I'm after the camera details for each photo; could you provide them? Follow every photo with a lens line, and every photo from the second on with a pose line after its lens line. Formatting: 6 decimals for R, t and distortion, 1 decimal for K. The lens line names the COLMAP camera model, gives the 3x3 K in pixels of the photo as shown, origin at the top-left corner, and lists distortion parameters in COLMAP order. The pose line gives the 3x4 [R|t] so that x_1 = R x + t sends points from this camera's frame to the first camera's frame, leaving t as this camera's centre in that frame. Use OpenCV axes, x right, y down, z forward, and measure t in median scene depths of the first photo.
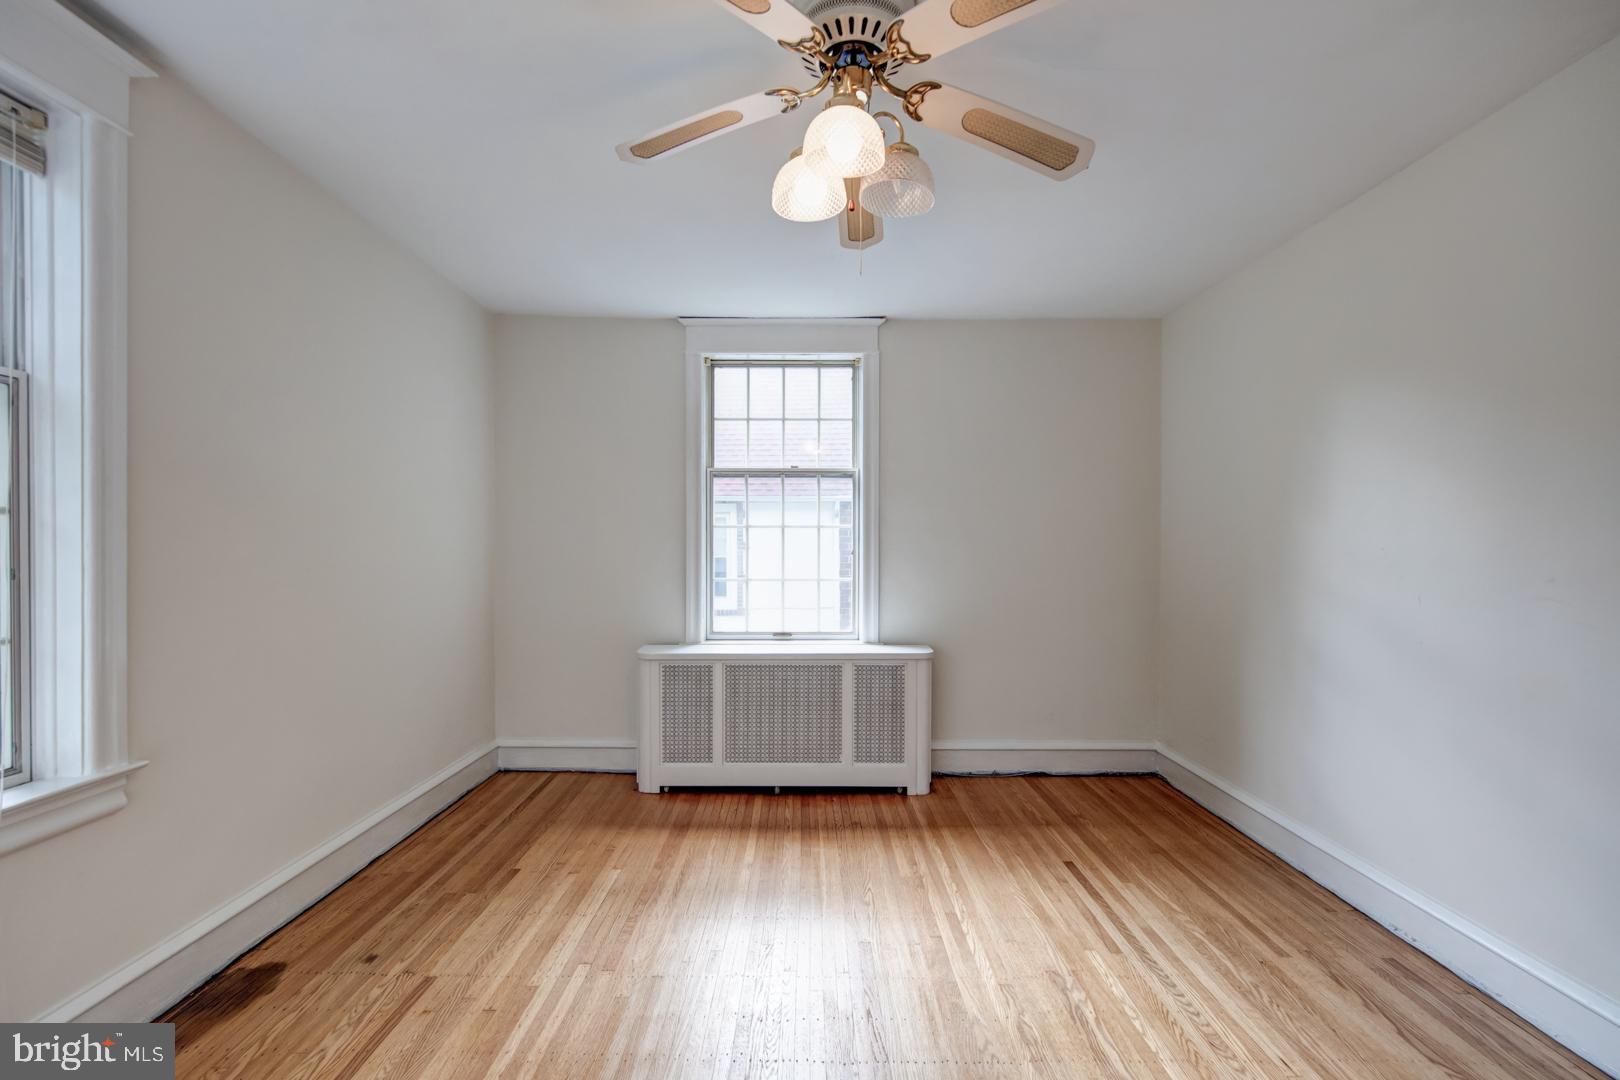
lens RADIAL K [[718.5, 0, 810.0], [0, 718.5, 540.0], [0, 0, 1]] dist [0.001414, -0.000215]
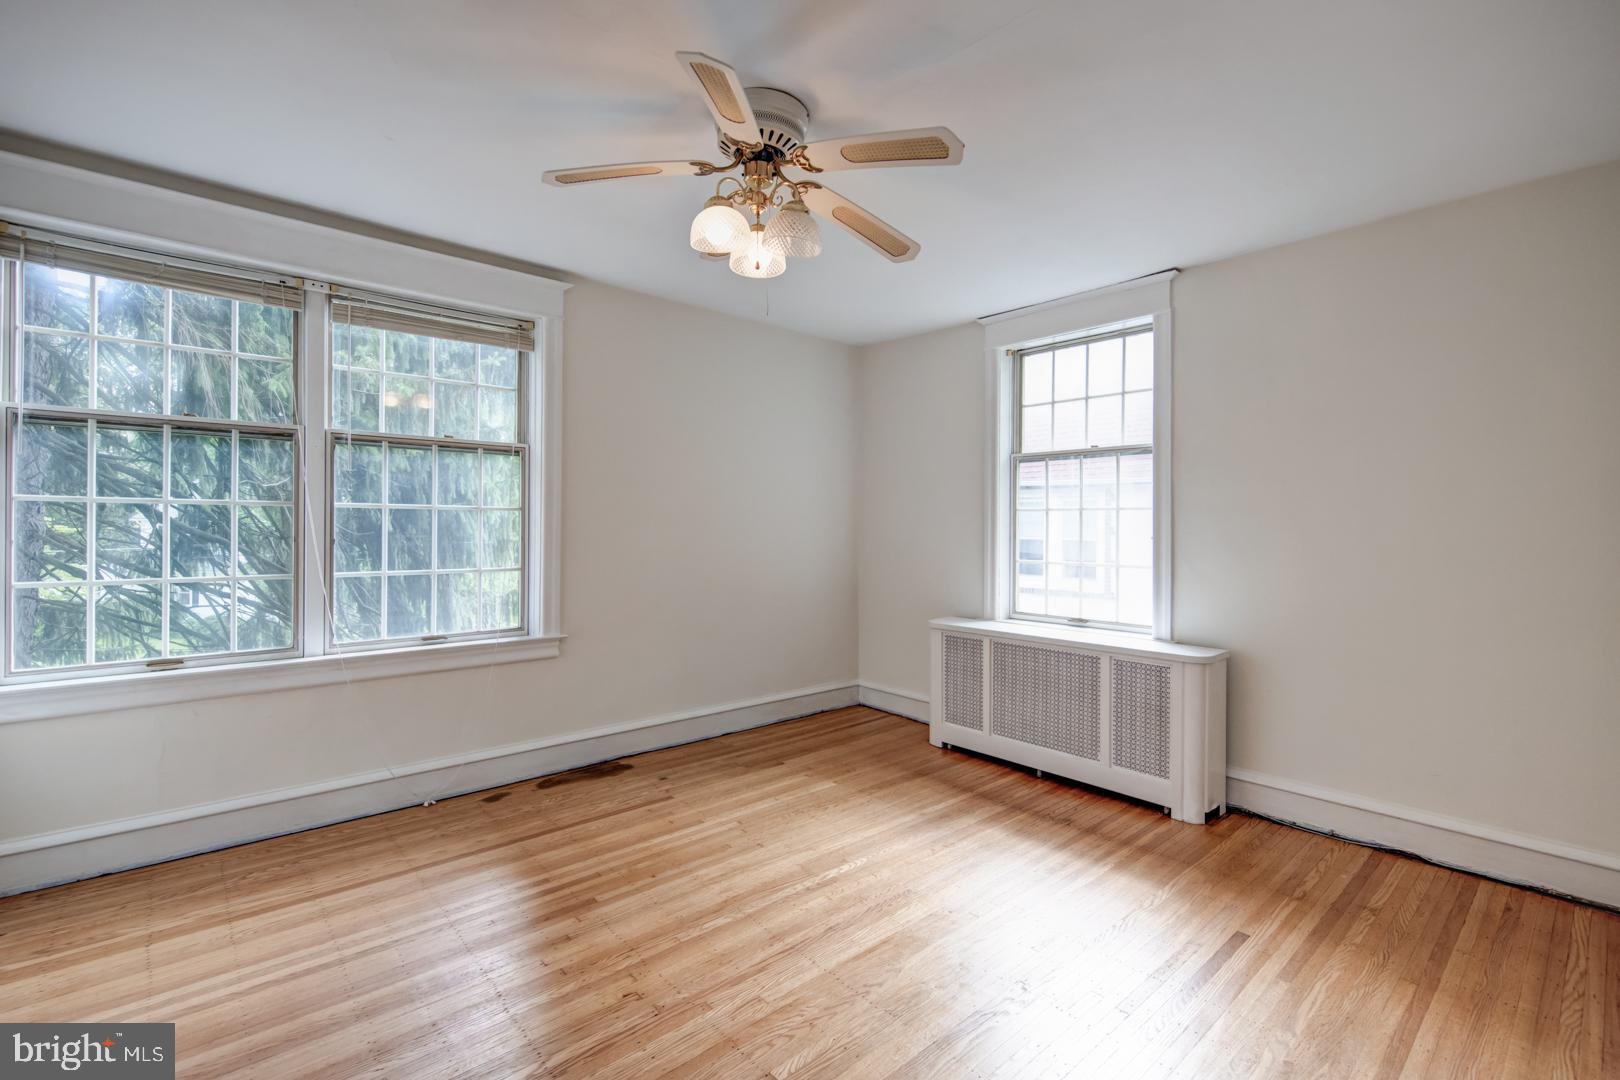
lens RADIAL K [[721.0, 0, 812.7], [0, 721.0, 515.3], [0, 0, 1]] dist [-0.000953, -0.000651]
pose [[0.662685, -0.006409, -0.748871, 0.498271], [-0.001693, 0.999948, -0.010055, -0.000112], [0.748896, 0.007931, 0.662640, 0.096839]]
